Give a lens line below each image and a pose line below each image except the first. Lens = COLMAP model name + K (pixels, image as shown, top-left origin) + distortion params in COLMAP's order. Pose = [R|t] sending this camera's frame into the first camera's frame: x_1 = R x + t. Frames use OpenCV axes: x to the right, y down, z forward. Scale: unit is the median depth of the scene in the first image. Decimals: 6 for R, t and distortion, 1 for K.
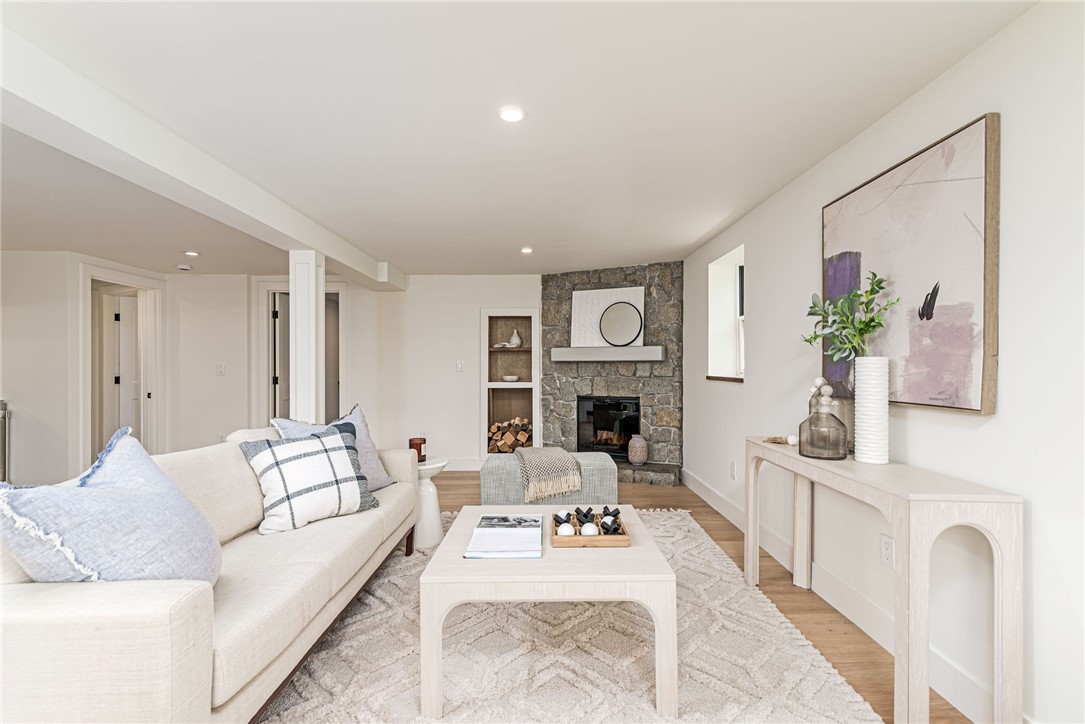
lens RADIAL K [[487.7, 0, 549.4], [0, 487.7, 366.8], [0, 0, 1]] dist [0.008019, -0.000655]
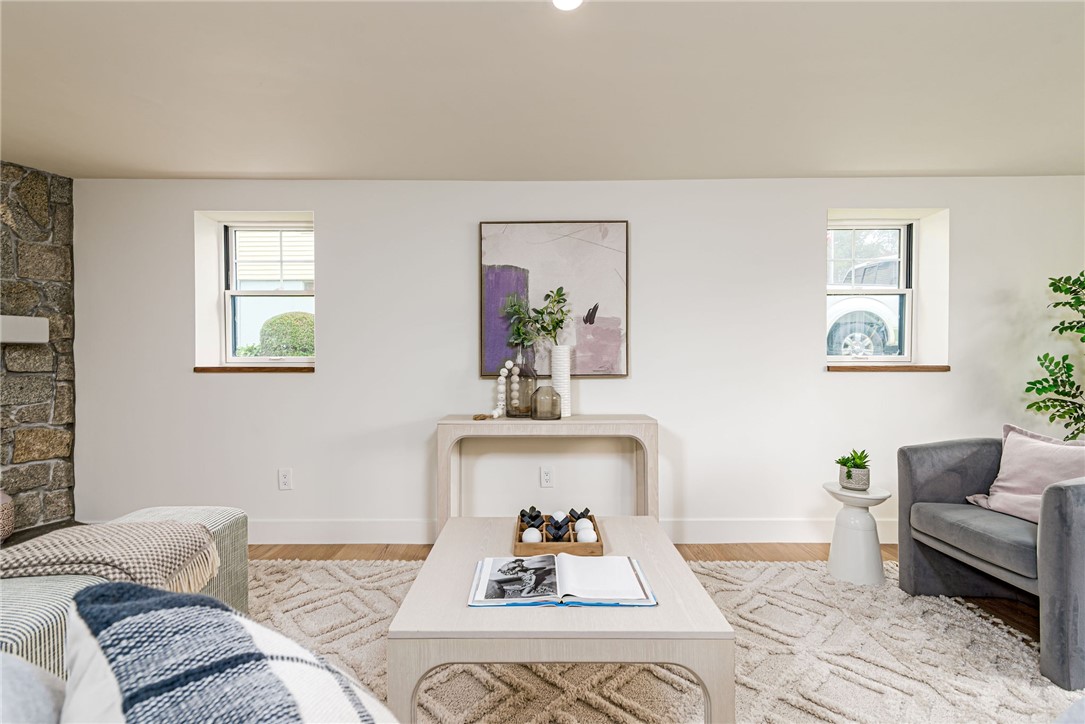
lens RADIAL K [[487.7, 0, 533.2], [0, 487.7, 363.1], [0, 0, 1]] dist [0.008019, -0.000655]
pose [[0.014676, -0.009529, 0.999847, -0.339561], [0.005685, 0.999939, 0.009447, 0.007689], [-0.999876, 0.005545, 0.014729, 0.439458]]
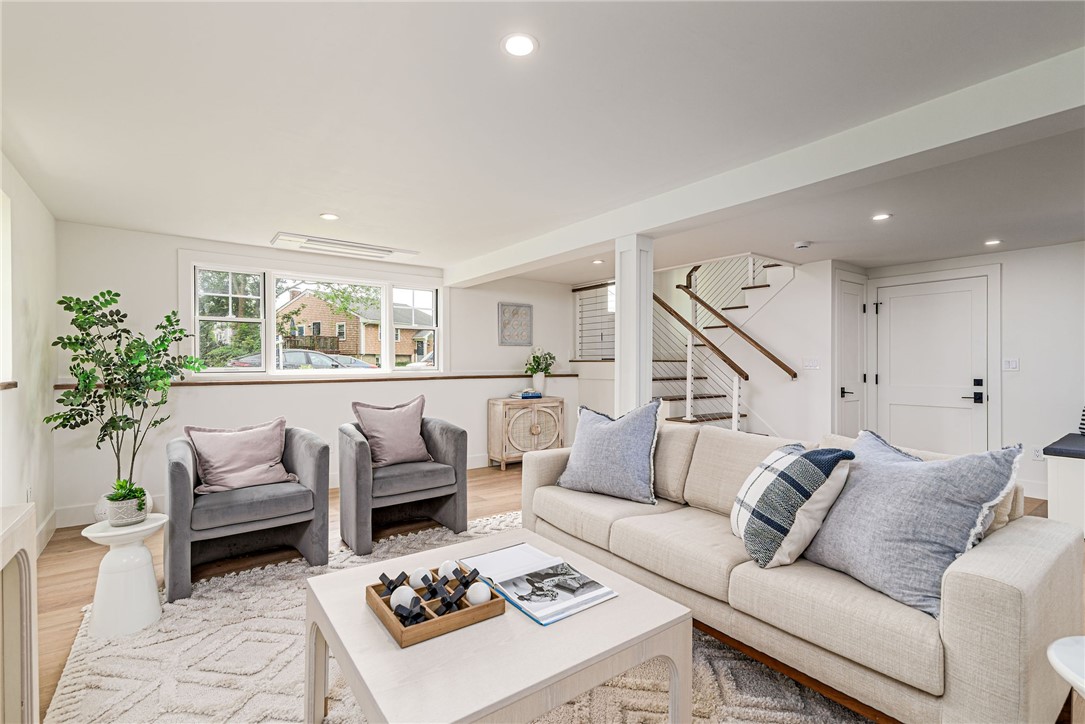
lens RADIAL K [[487.7, 0, 541.9], [0, 487.7, 365.4], [0, 0, 1]] dist [0.008019, -0.000655]
pose [[-0.816703, 0.007904, -0.577004, 0.149559], [0.002421, 0.999944, 0.010271, -0.002144], [0.577053, 0.006992, -0.816677, 0.705009]]
